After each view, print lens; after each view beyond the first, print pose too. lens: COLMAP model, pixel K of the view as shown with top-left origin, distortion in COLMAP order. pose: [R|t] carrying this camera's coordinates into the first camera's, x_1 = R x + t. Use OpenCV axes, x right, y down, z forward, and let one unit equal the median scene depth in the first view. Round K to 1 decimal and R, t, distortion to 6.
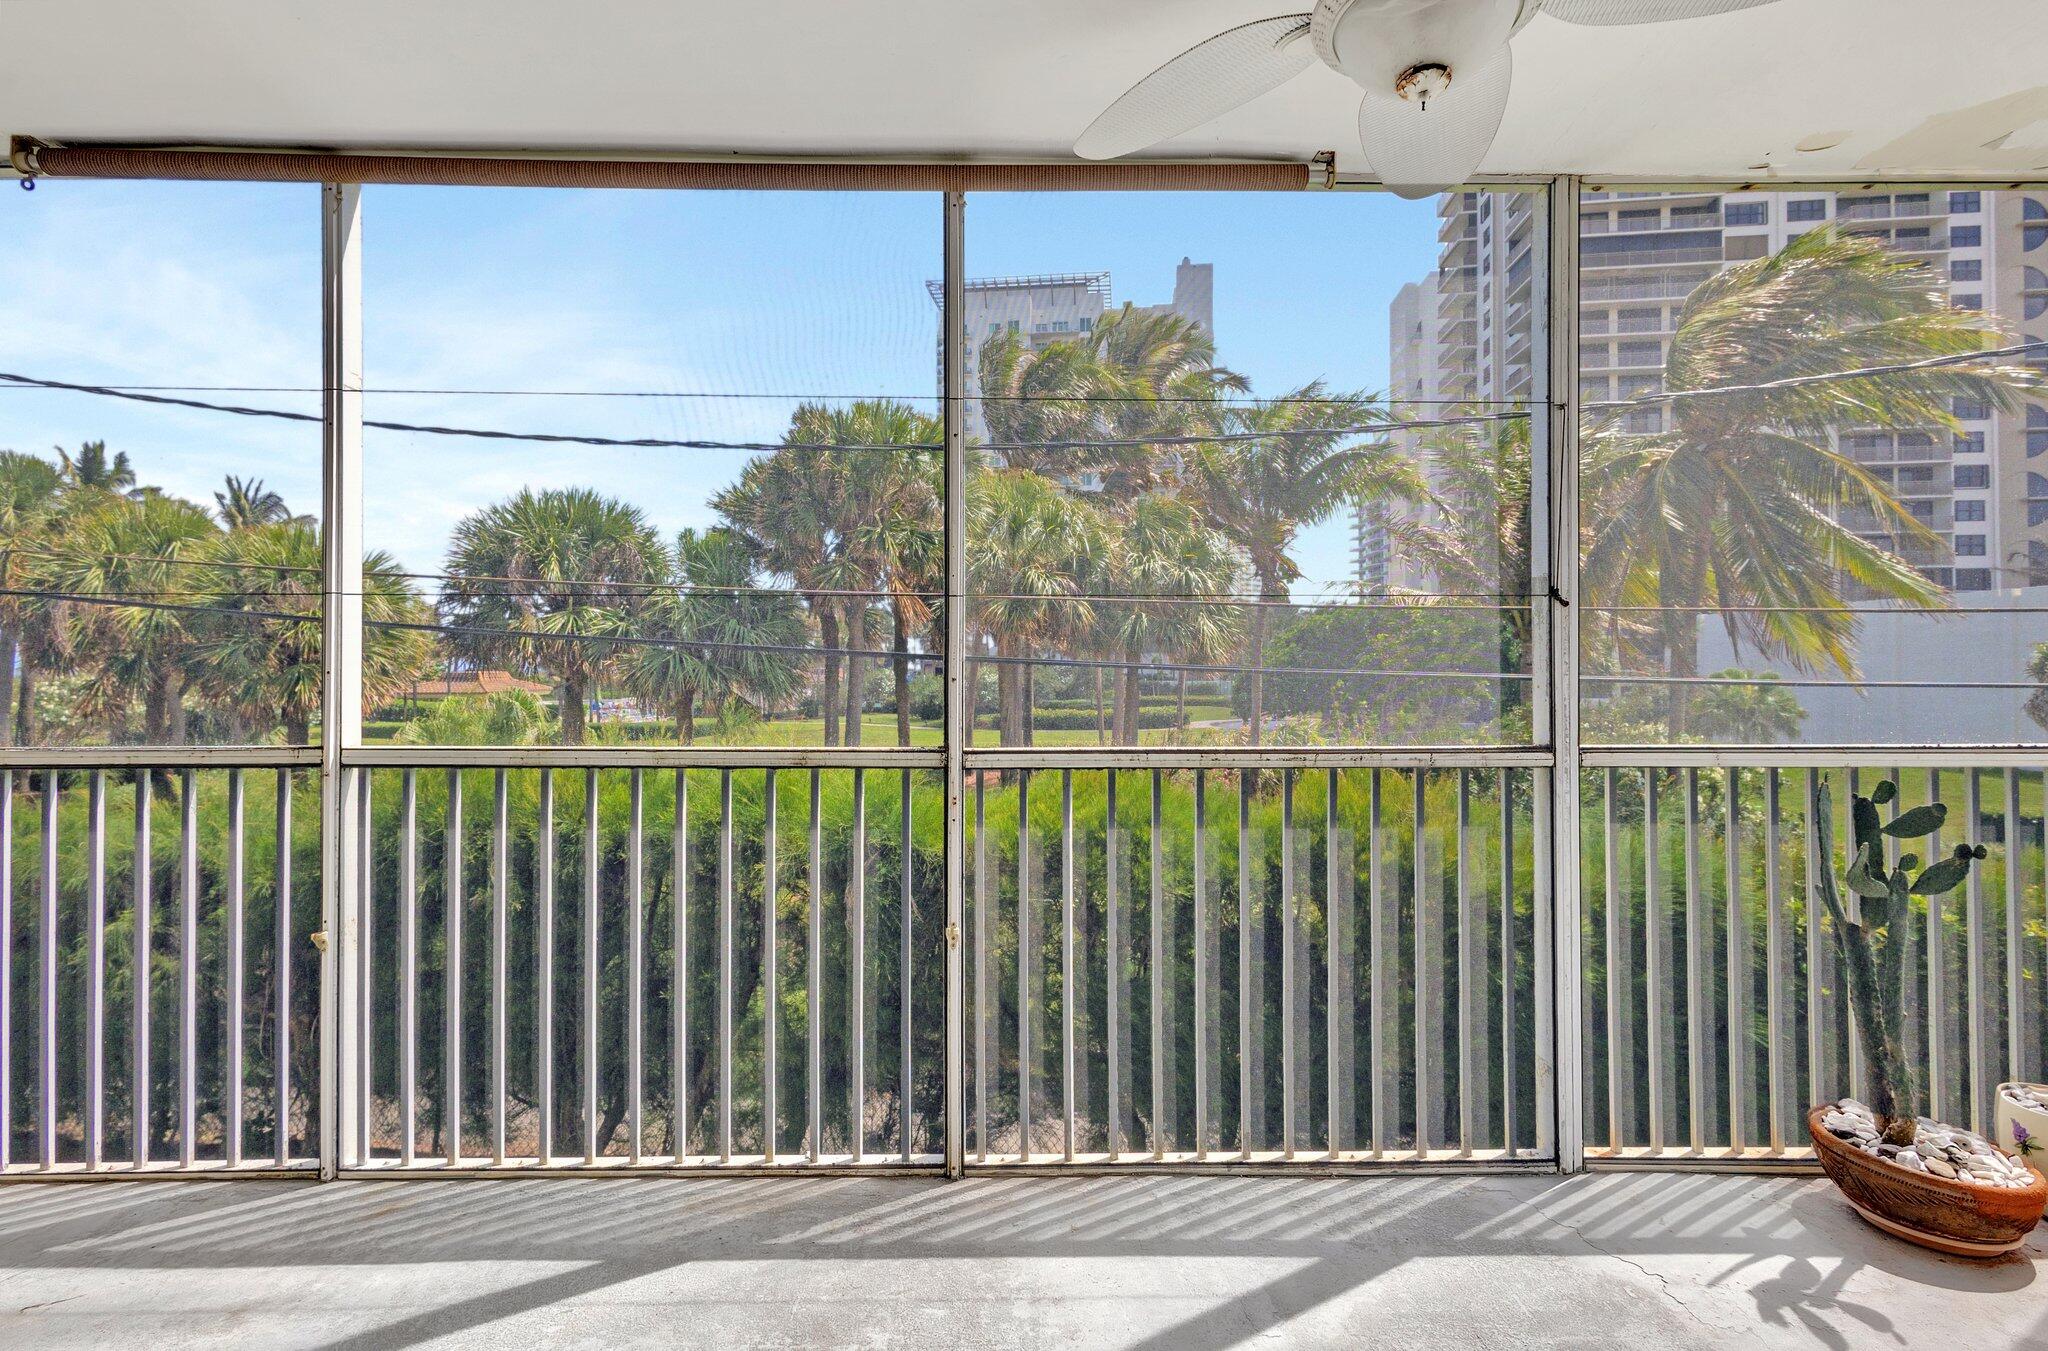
lens RADIAL K [[959.2, 0, 1022.5], [0, 959.2, 662.2], [0, 0, 1]] dist [0.015687, -0.000167]
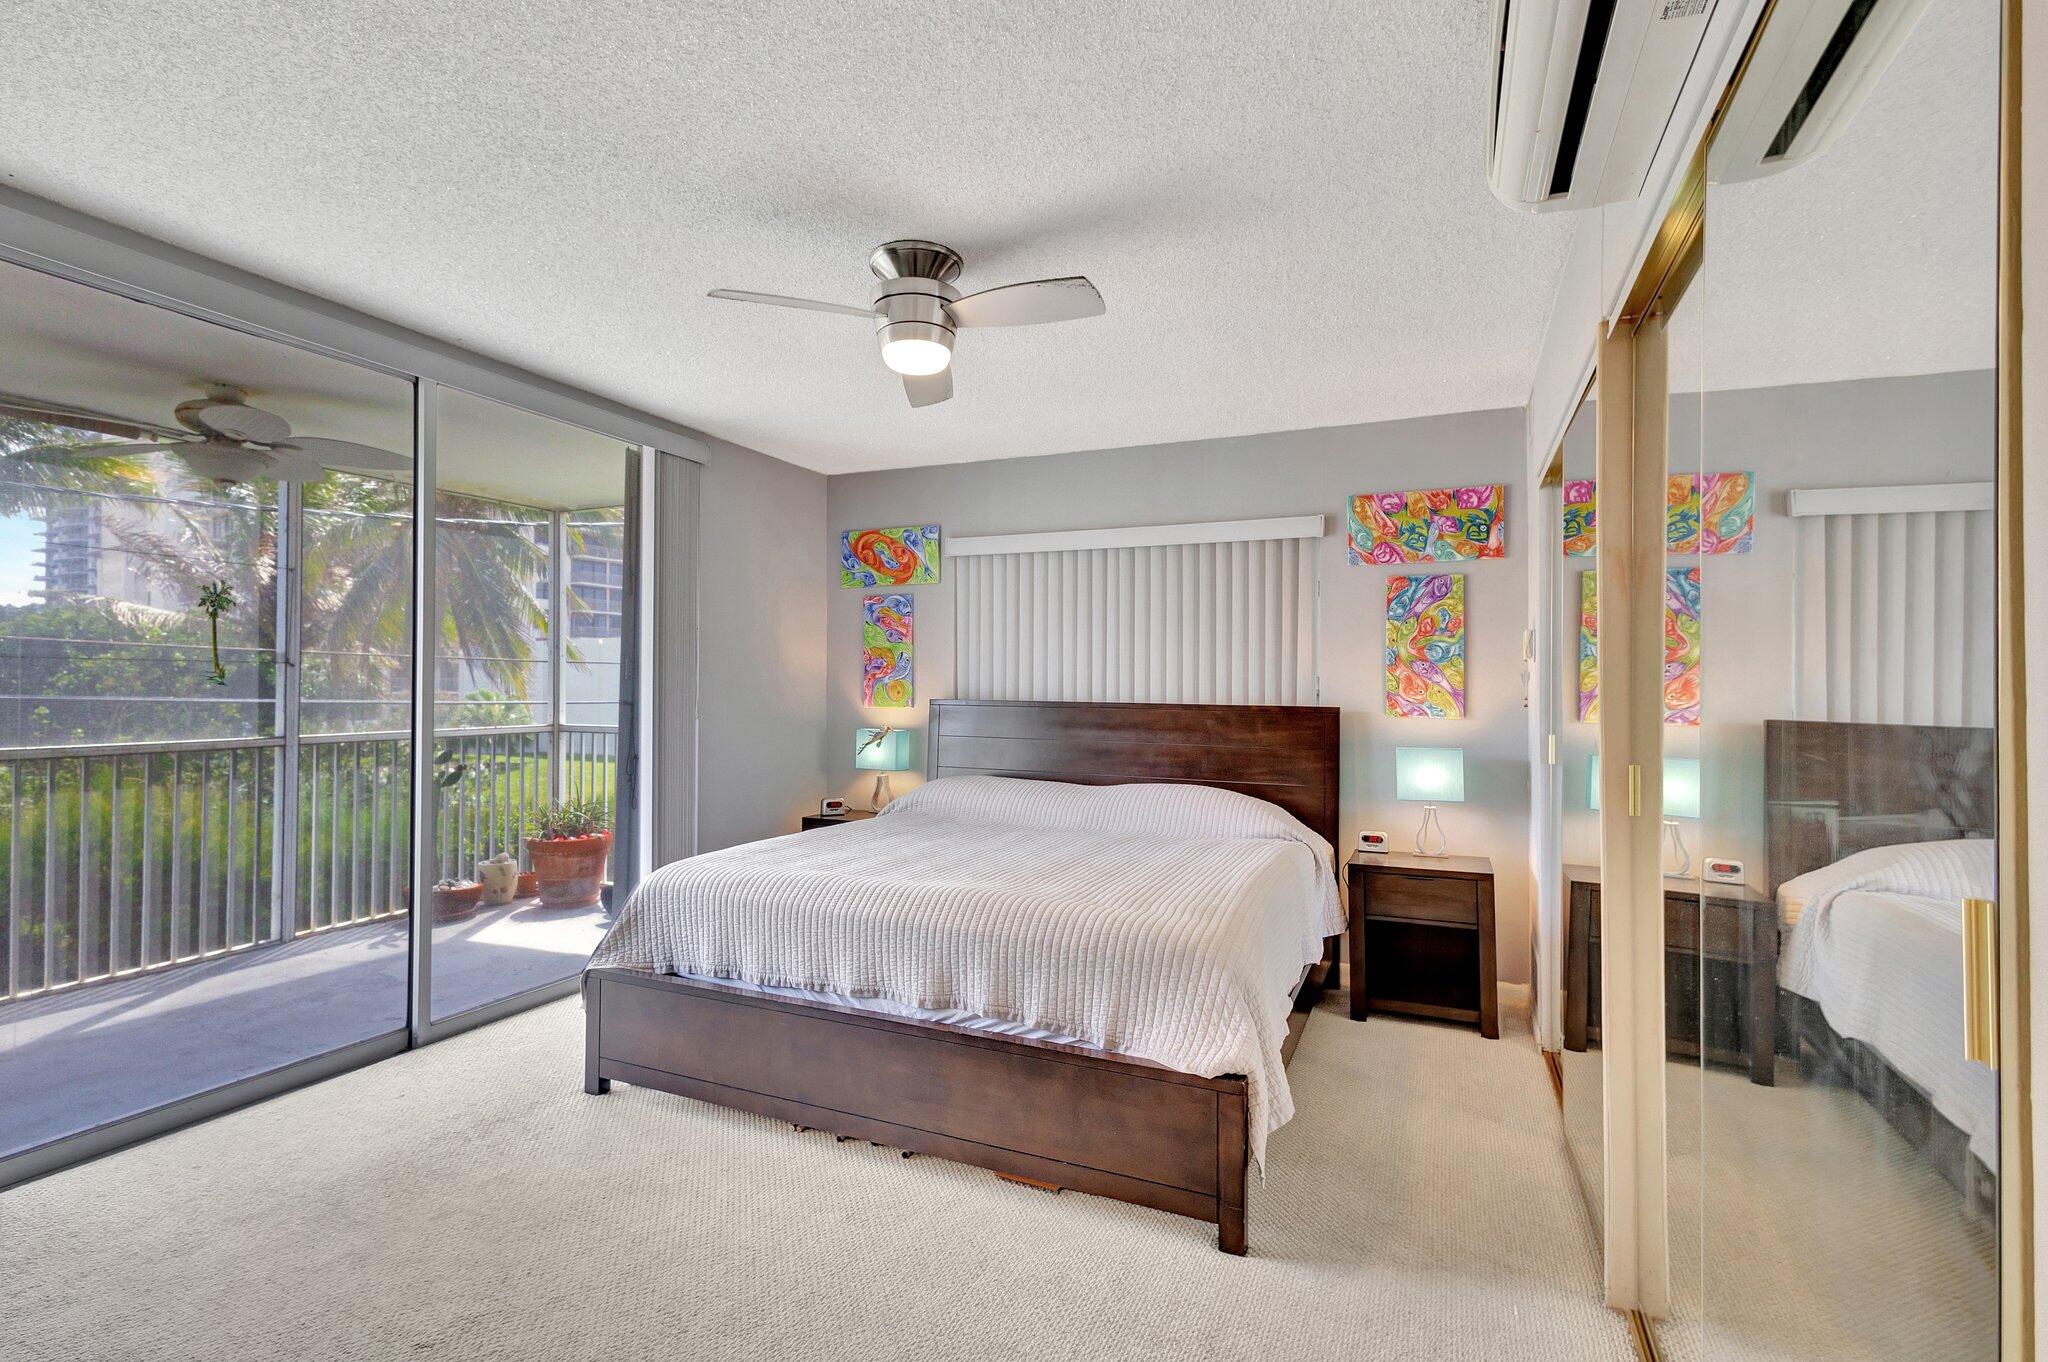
lens RADIAL K [[937.6, 0, 1024.0], [0, 937.6, 681.0], [0, 0, 1]] dist [0.003357, 0.000441]
pose [[0.413466, 0.008514, 0.910480, -0.075633], [-0.005332, 0.999962, -0.006929, -0.003114], [-0.910504, -0.001989, 0.413496, -0.152622]]
